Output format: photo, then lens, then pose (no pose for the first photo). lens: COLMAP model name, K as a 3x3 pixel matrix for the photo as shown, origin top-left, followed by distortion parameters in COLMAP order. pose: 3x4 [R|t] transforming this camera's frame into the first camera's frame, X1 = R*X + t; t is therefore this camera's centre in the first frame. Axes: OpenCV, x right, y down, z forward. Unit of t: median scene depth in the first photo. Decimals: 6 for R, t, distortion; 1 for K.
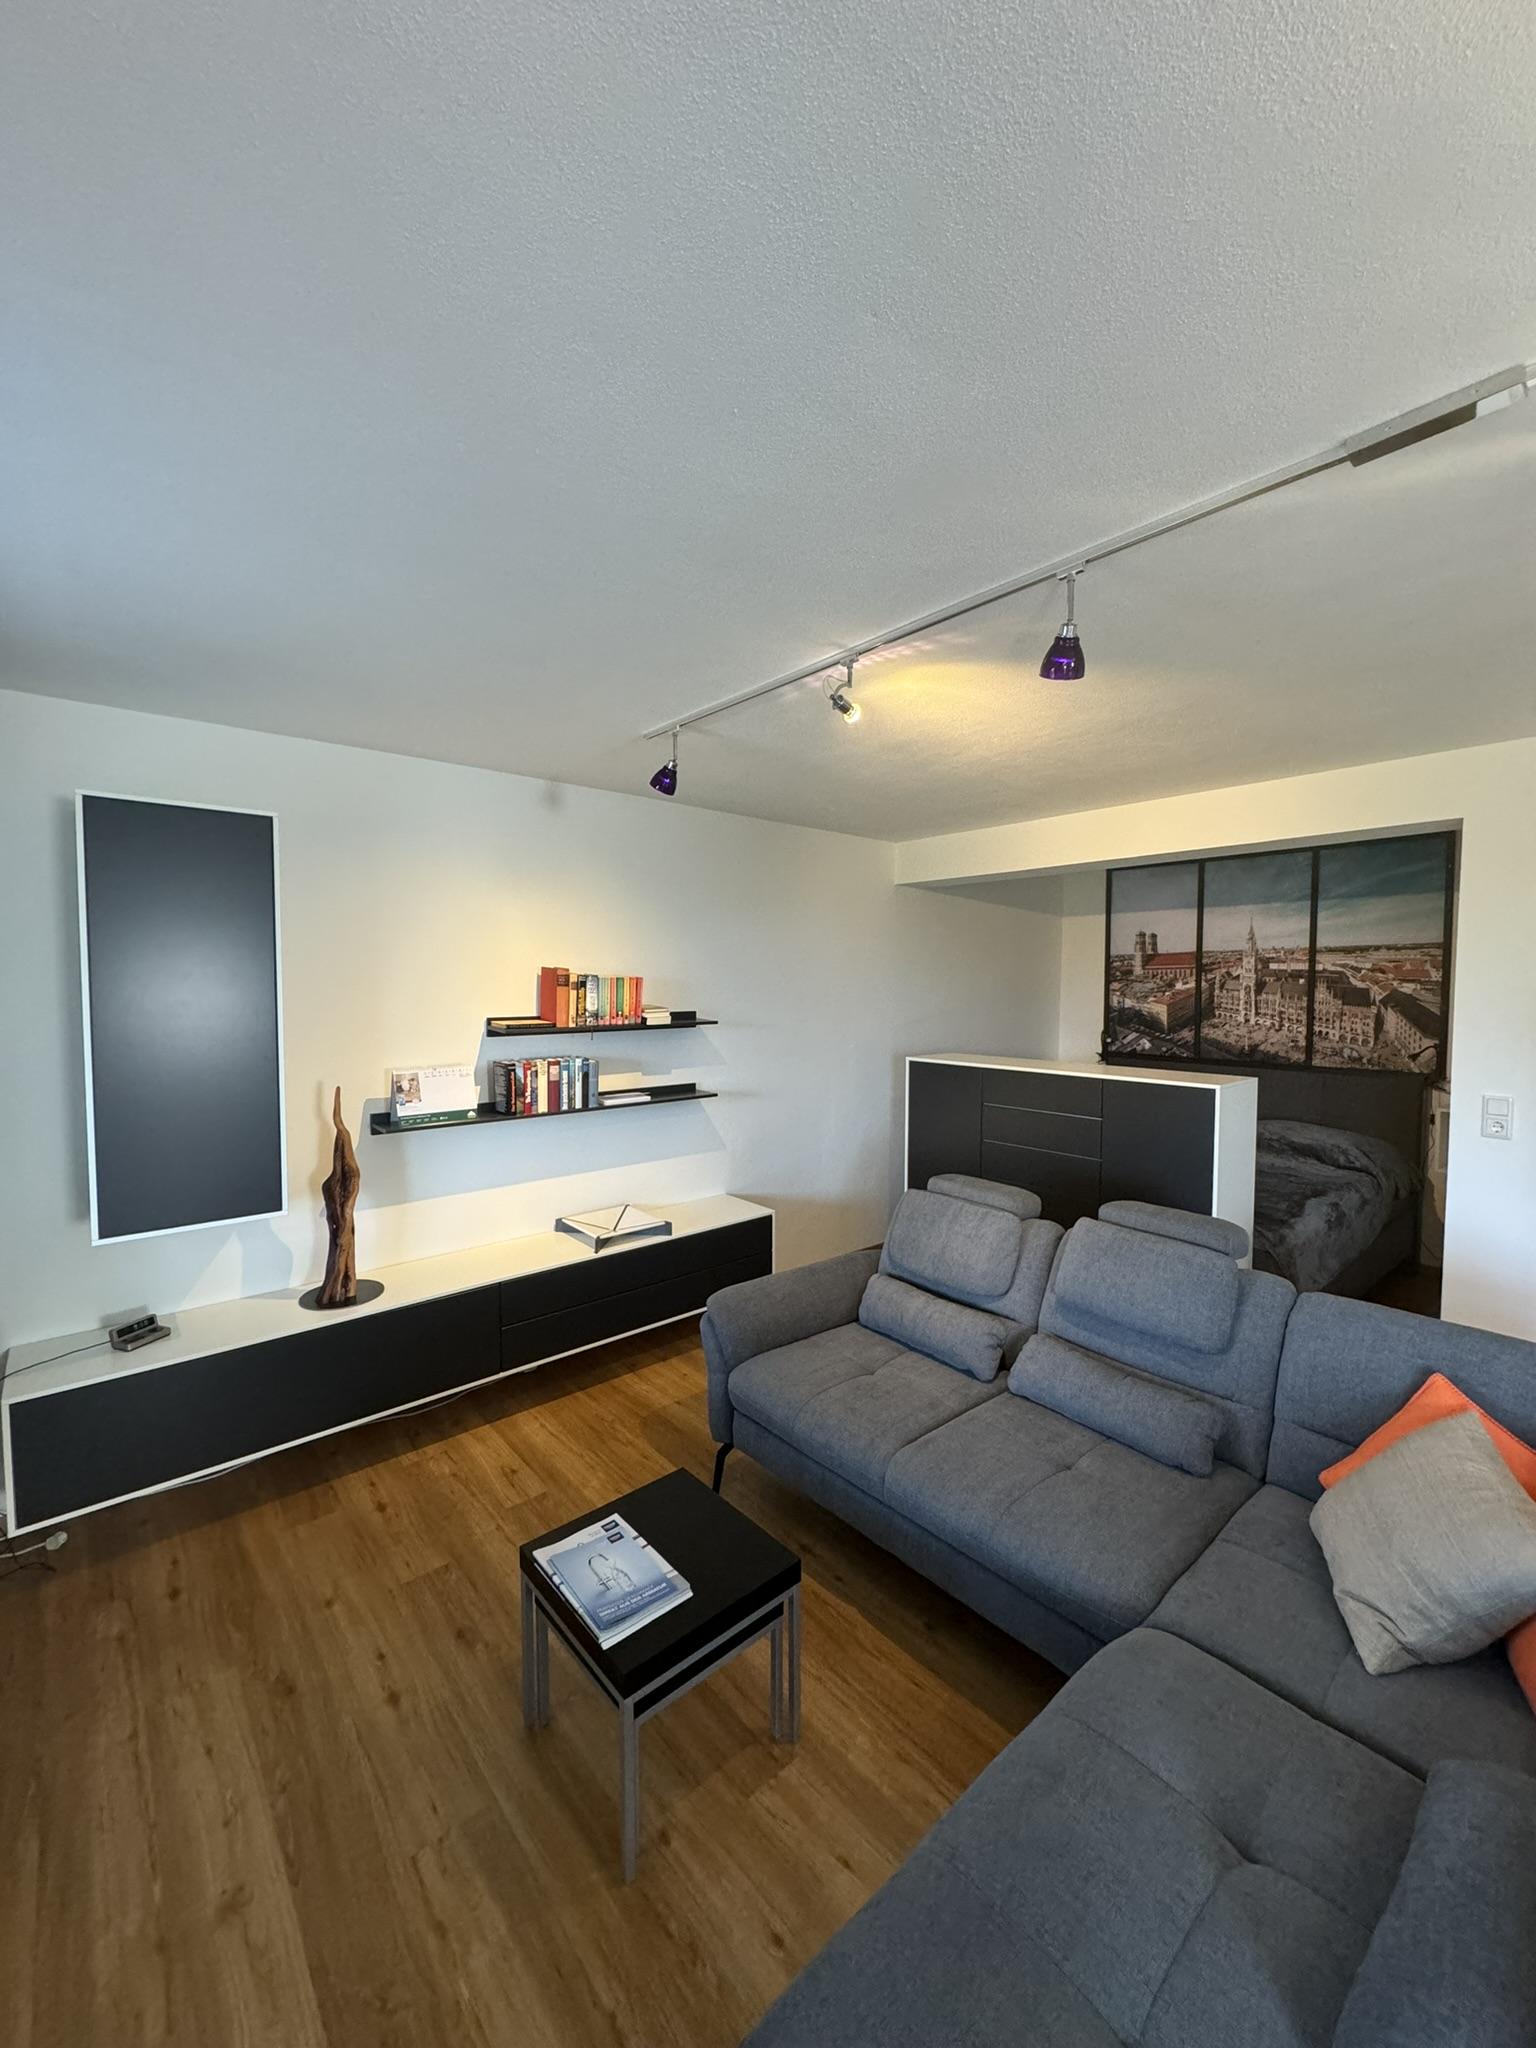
lens RADIAL K [[815.7, 0, 770.0], [0, 815.7, 1023.4], [0, 0, 1]] dist [0.000483, -0.000462]
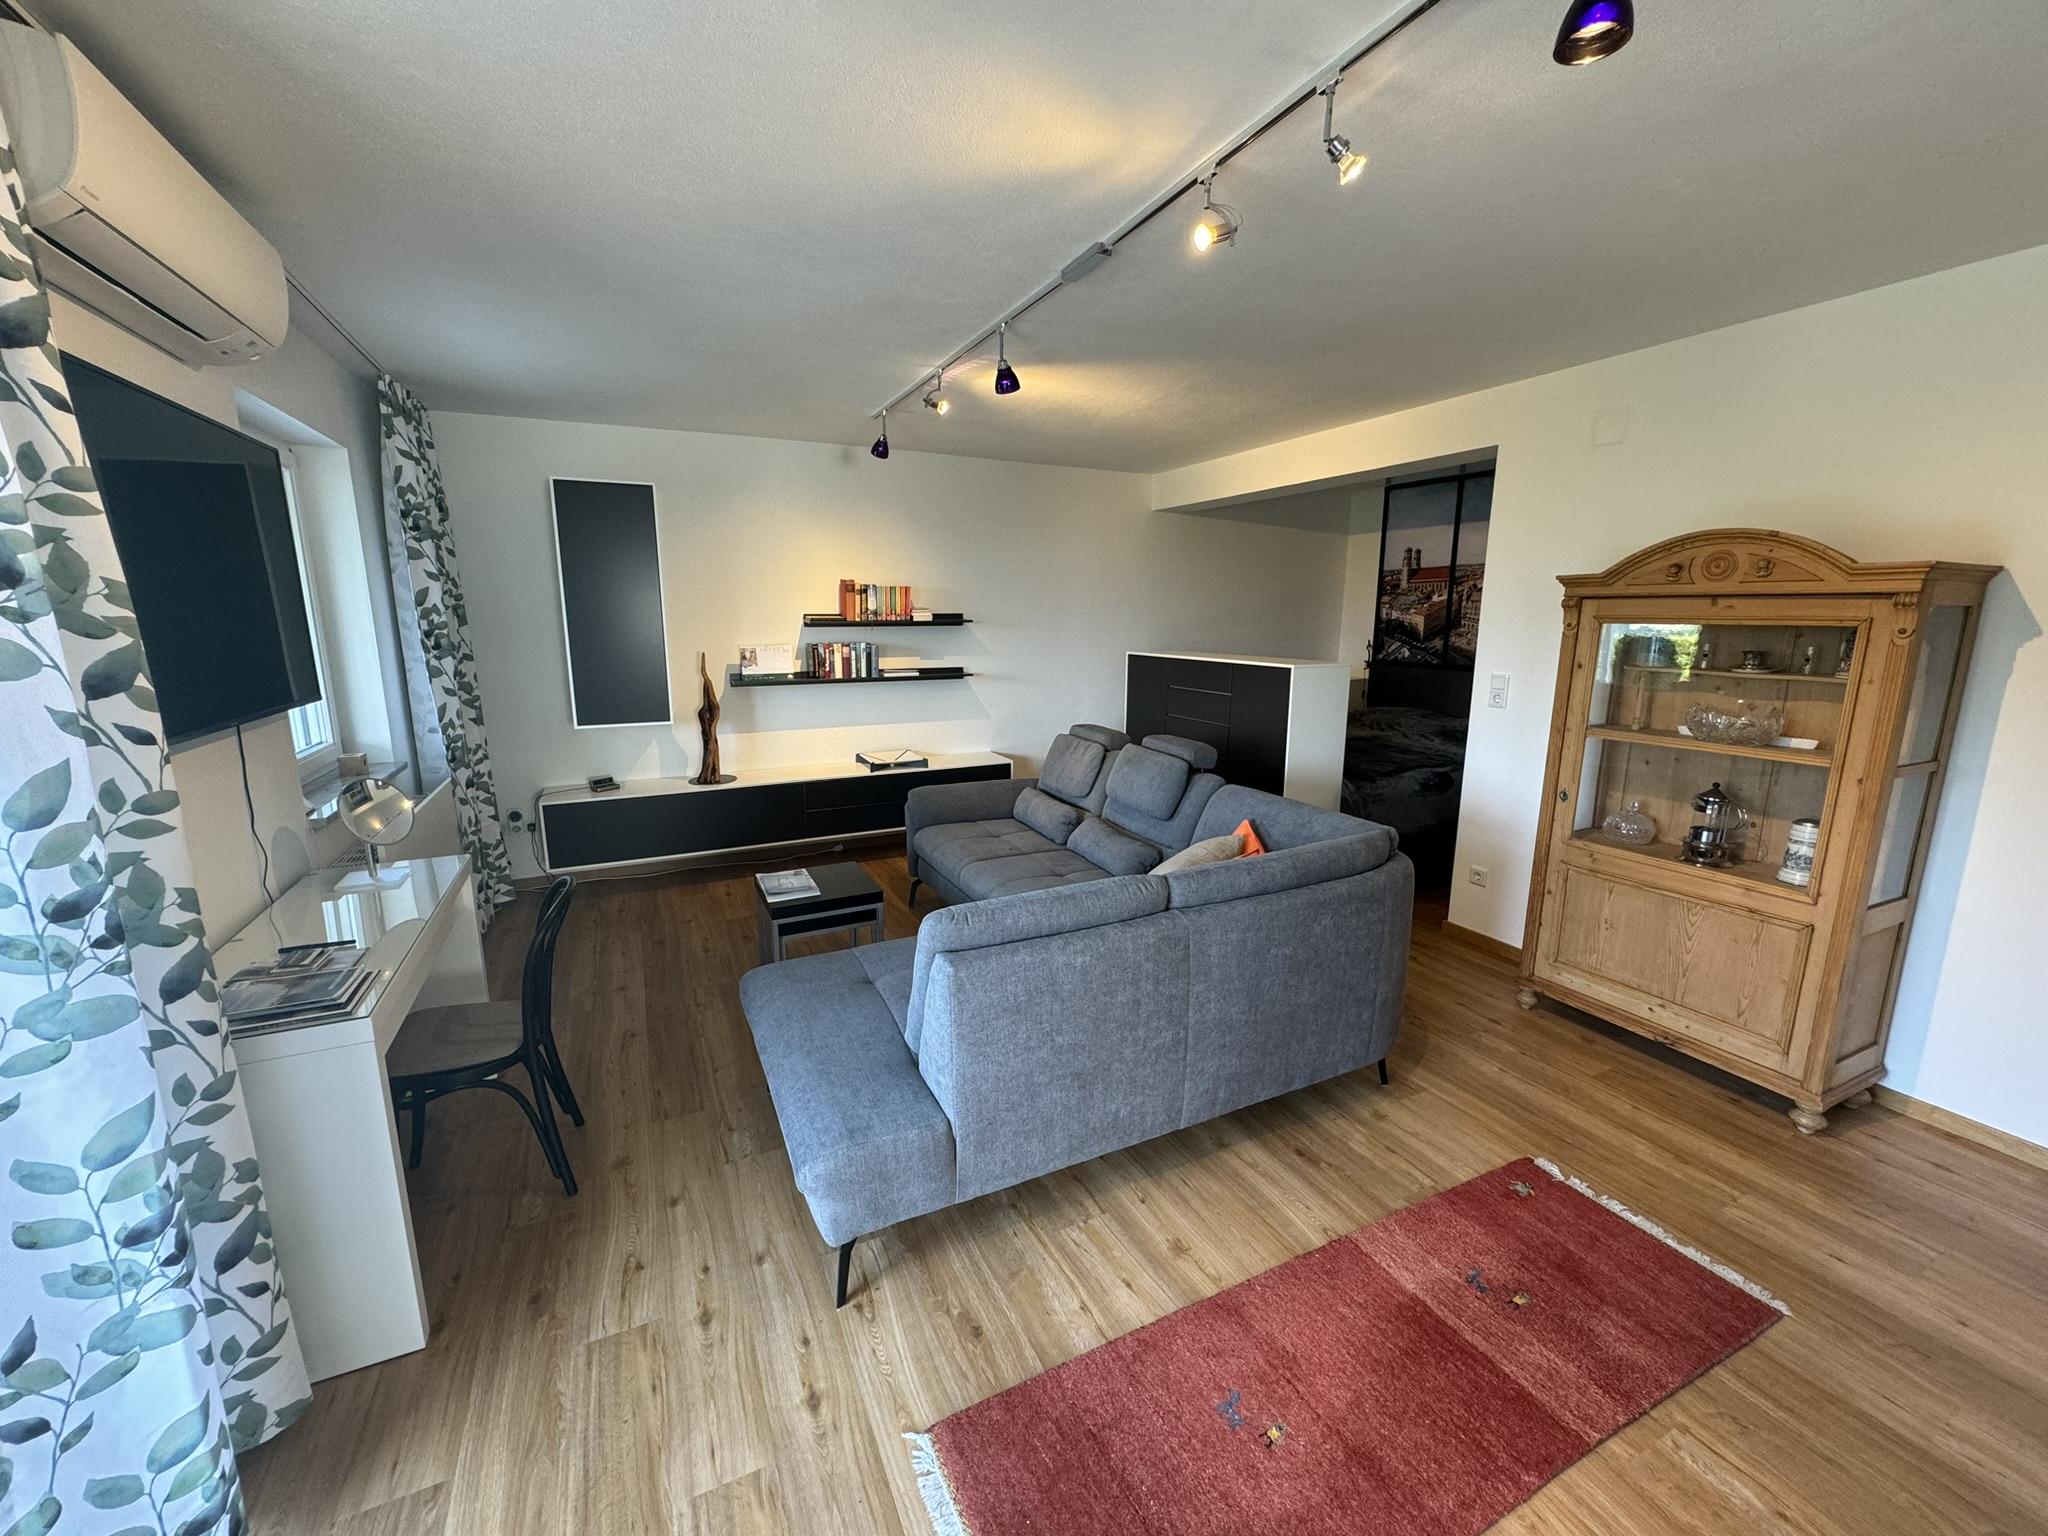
lens RADIAL K [[815.7, 0, 1022.9], [0, 815.7, 768.8], [0, 0, 1]] dist [0.000483, -0.000462]
pose [[0.966025, 0.049982, -0.253570, 0.421877], [-0.014102, 0.989854, 0.141388, 0.055272], [0.258064, -0.133009, 0.956928, -0.353848]]
